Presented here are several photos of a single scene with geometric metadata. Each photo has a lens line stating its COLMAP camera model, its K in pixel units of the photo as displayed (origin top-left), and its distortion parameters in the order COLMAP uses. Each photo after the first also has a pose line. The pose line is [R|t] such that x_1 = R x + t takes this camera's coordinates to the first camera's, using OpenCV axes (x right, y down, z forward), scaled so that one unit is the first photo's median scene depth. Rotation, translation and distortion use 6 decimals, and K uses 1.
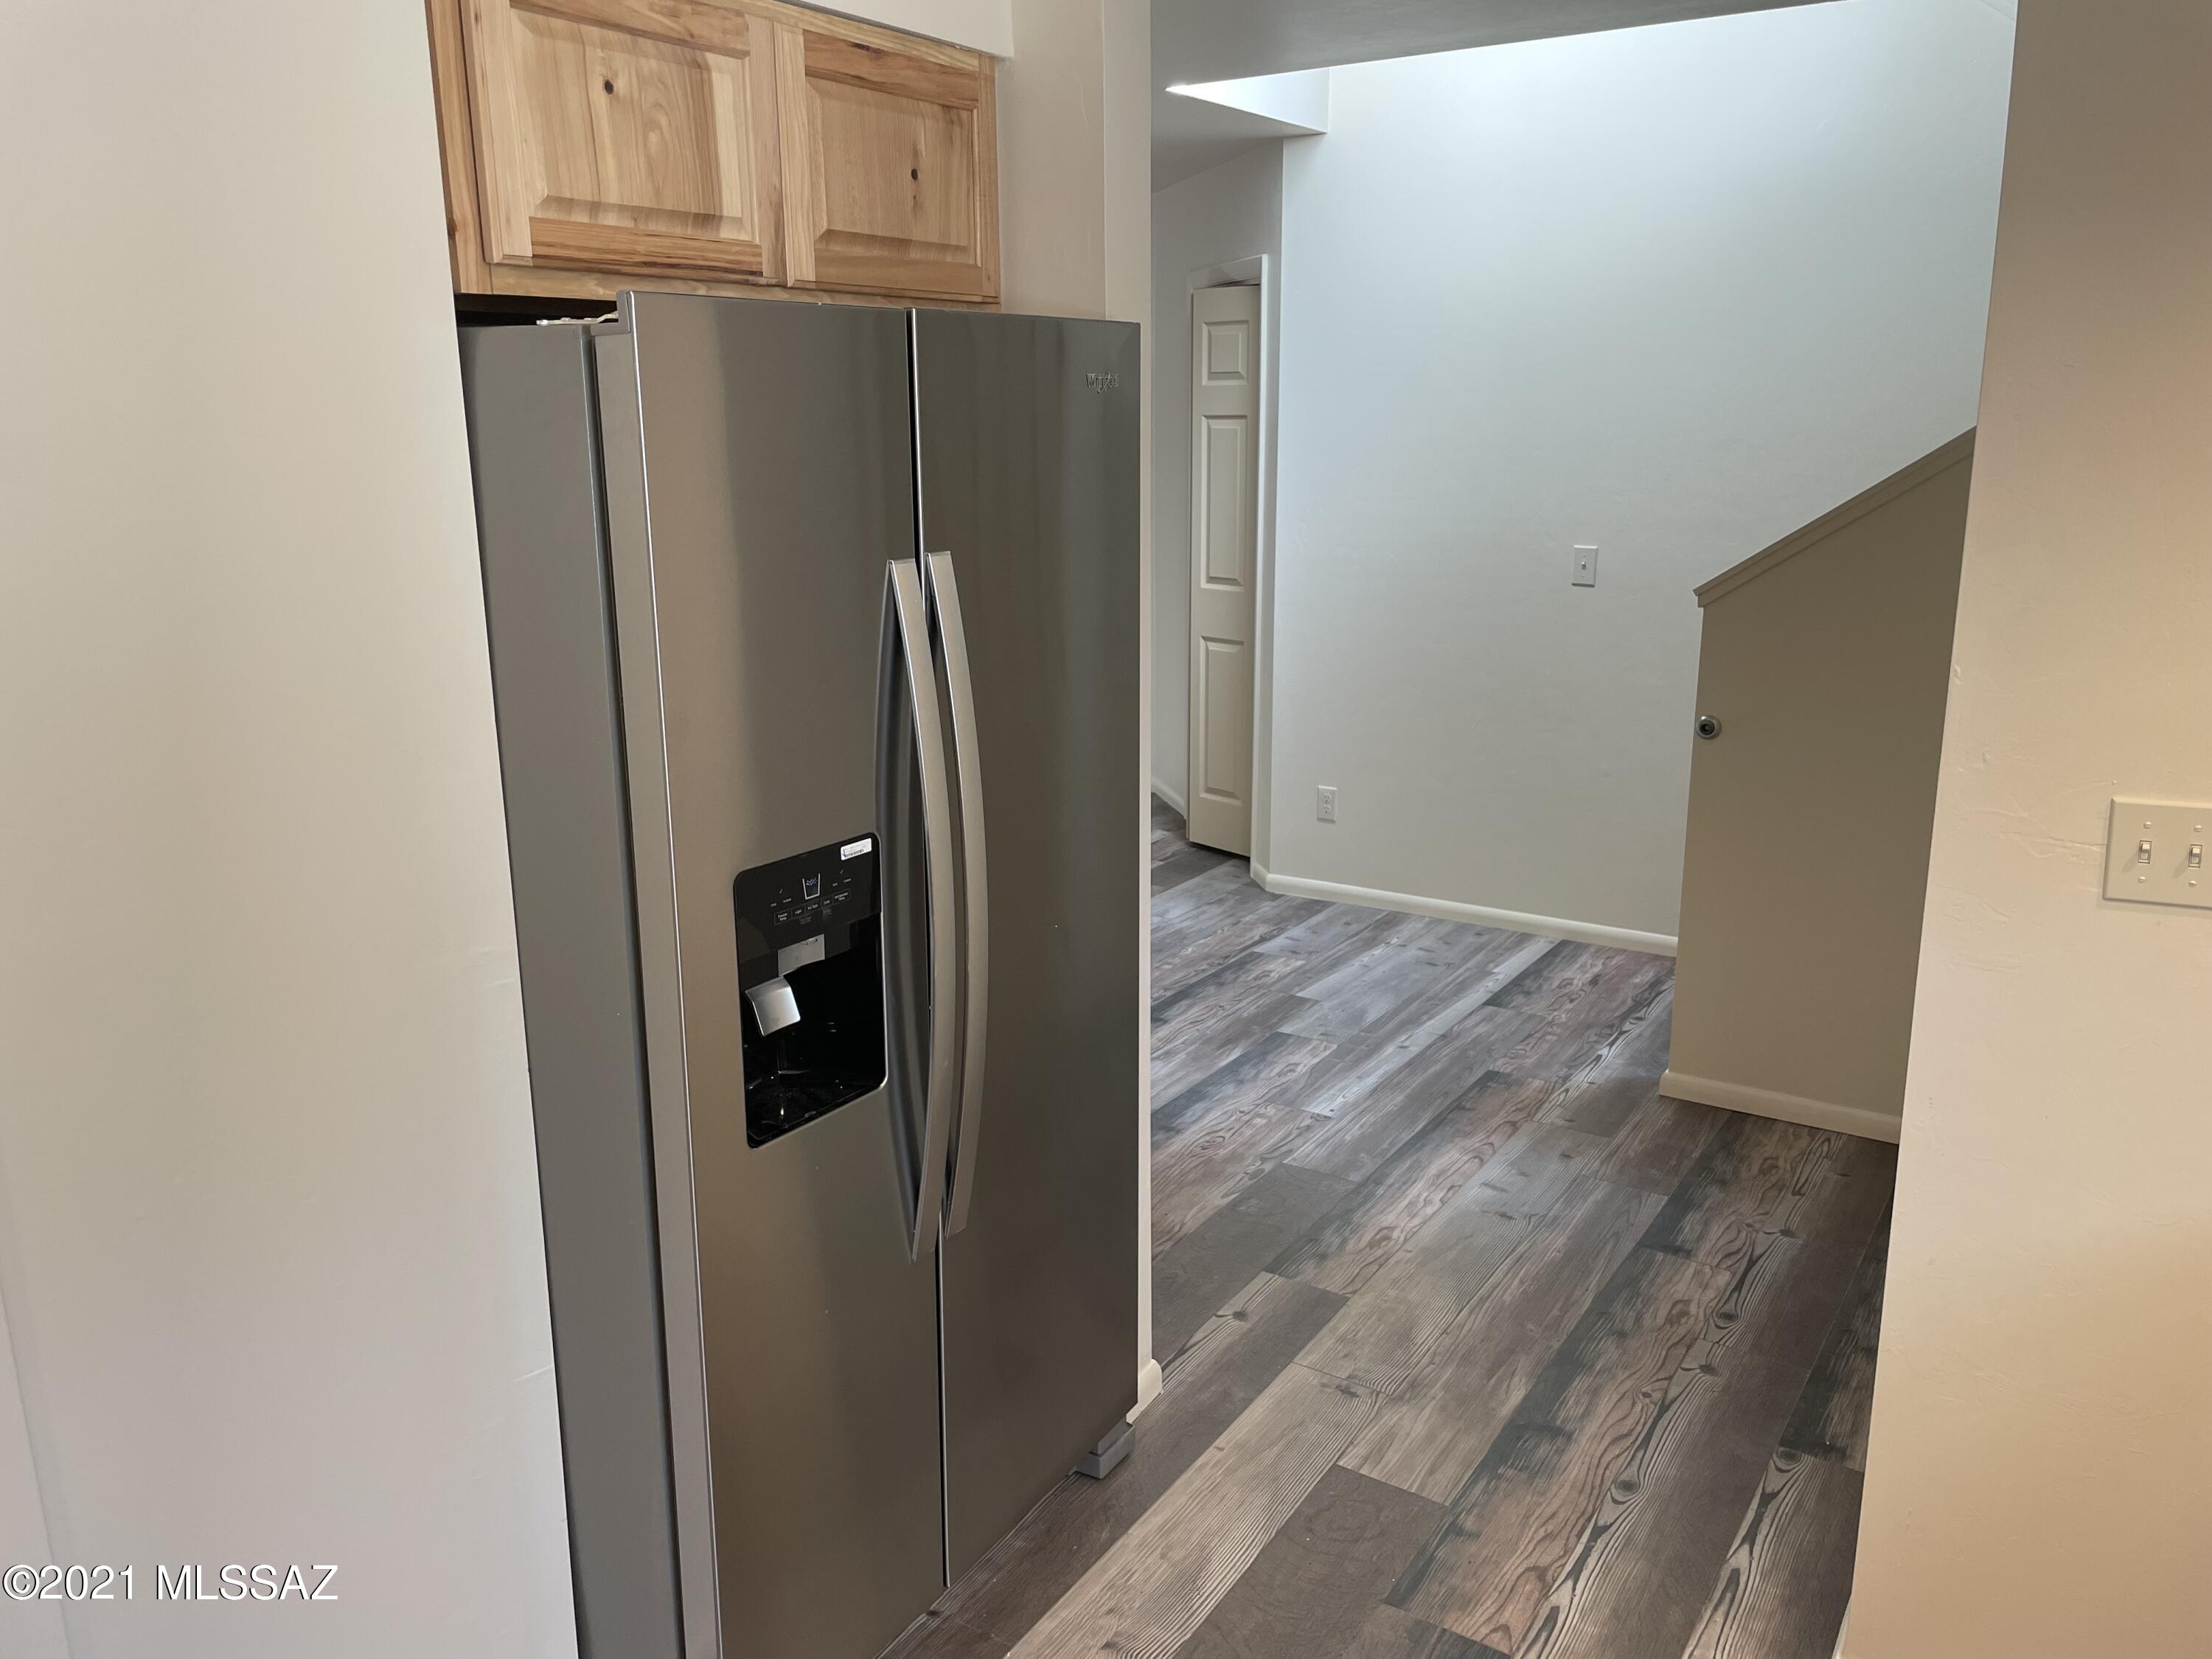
lens RADIAL K [[1676.1, 0, 1104.9], [0, 1676.1, 824.8], [0, 0, 1]] dist [0.080985, -0.105842]
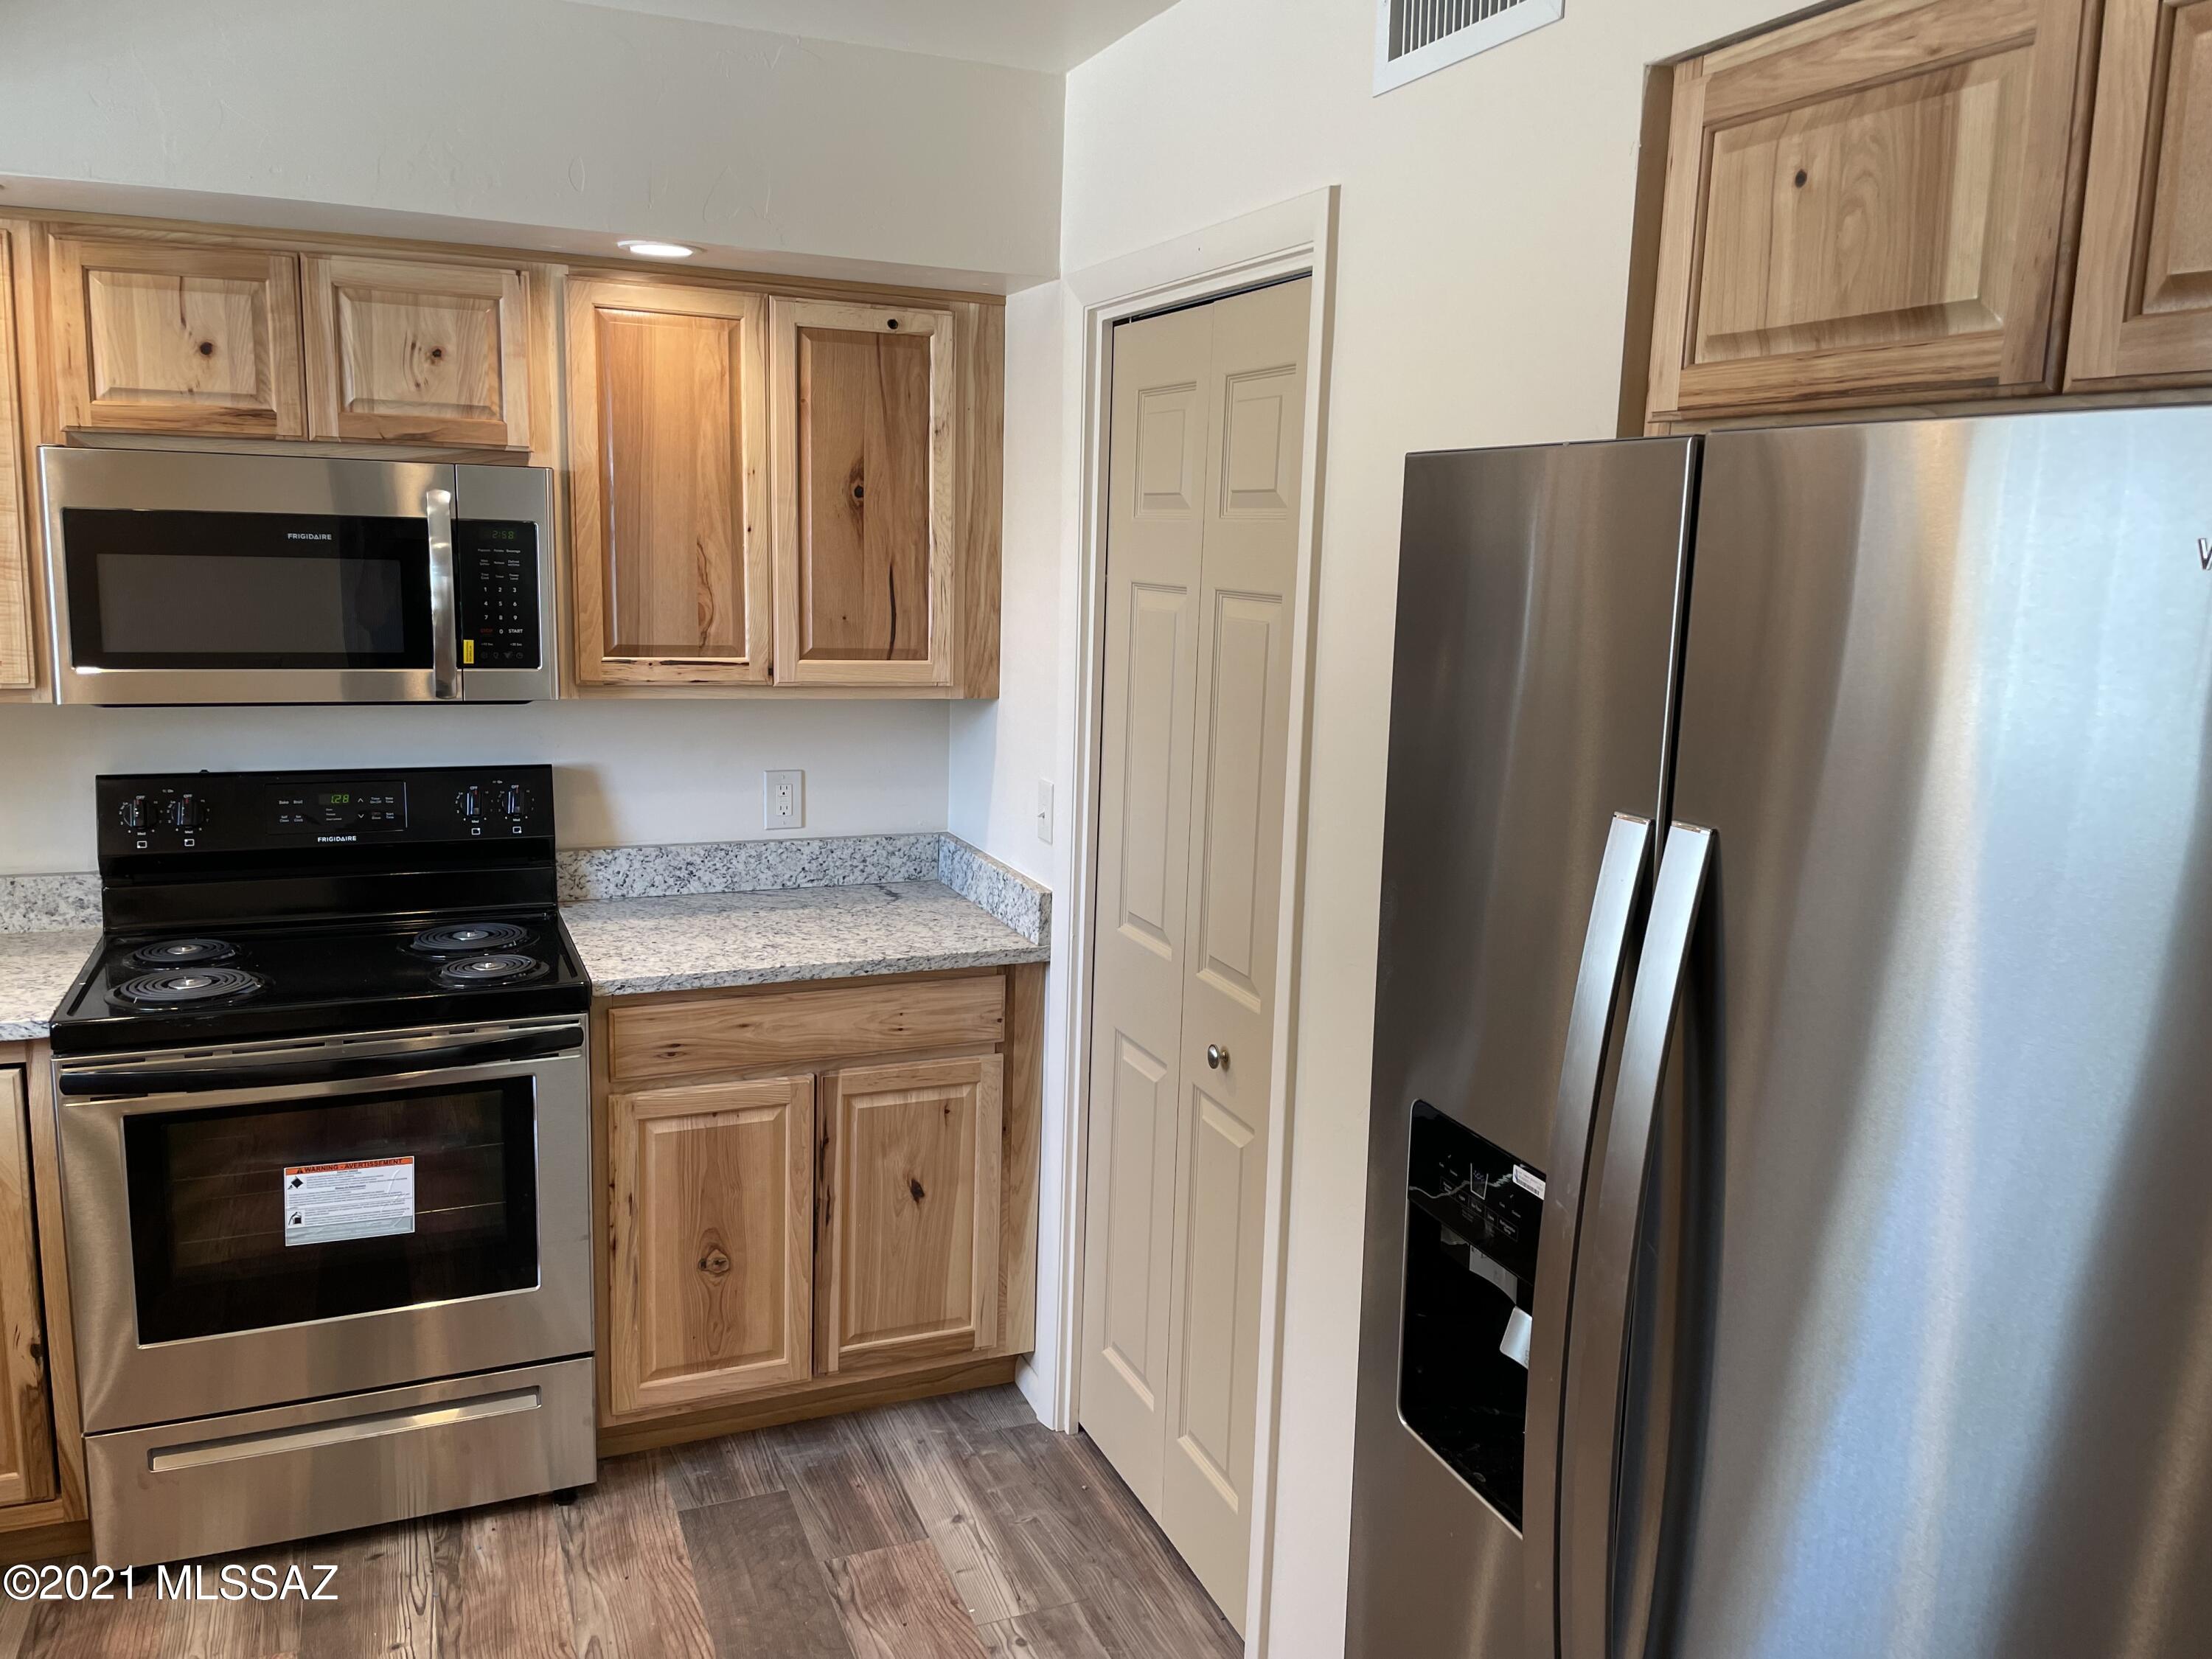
lens RADIAL K [[1676.1, 0, 1114.4], [0, 1676.1, 814.6], [0, 0, 1]] dist [0.080985, -0.105842]
pose [[-0.539896, 0.134300, -0.830949, 0.545204], [-0.224045, 0.928649, 0.295661, -0.316163], [0.811367, 0.345796, -0.471284, 1.182080]]
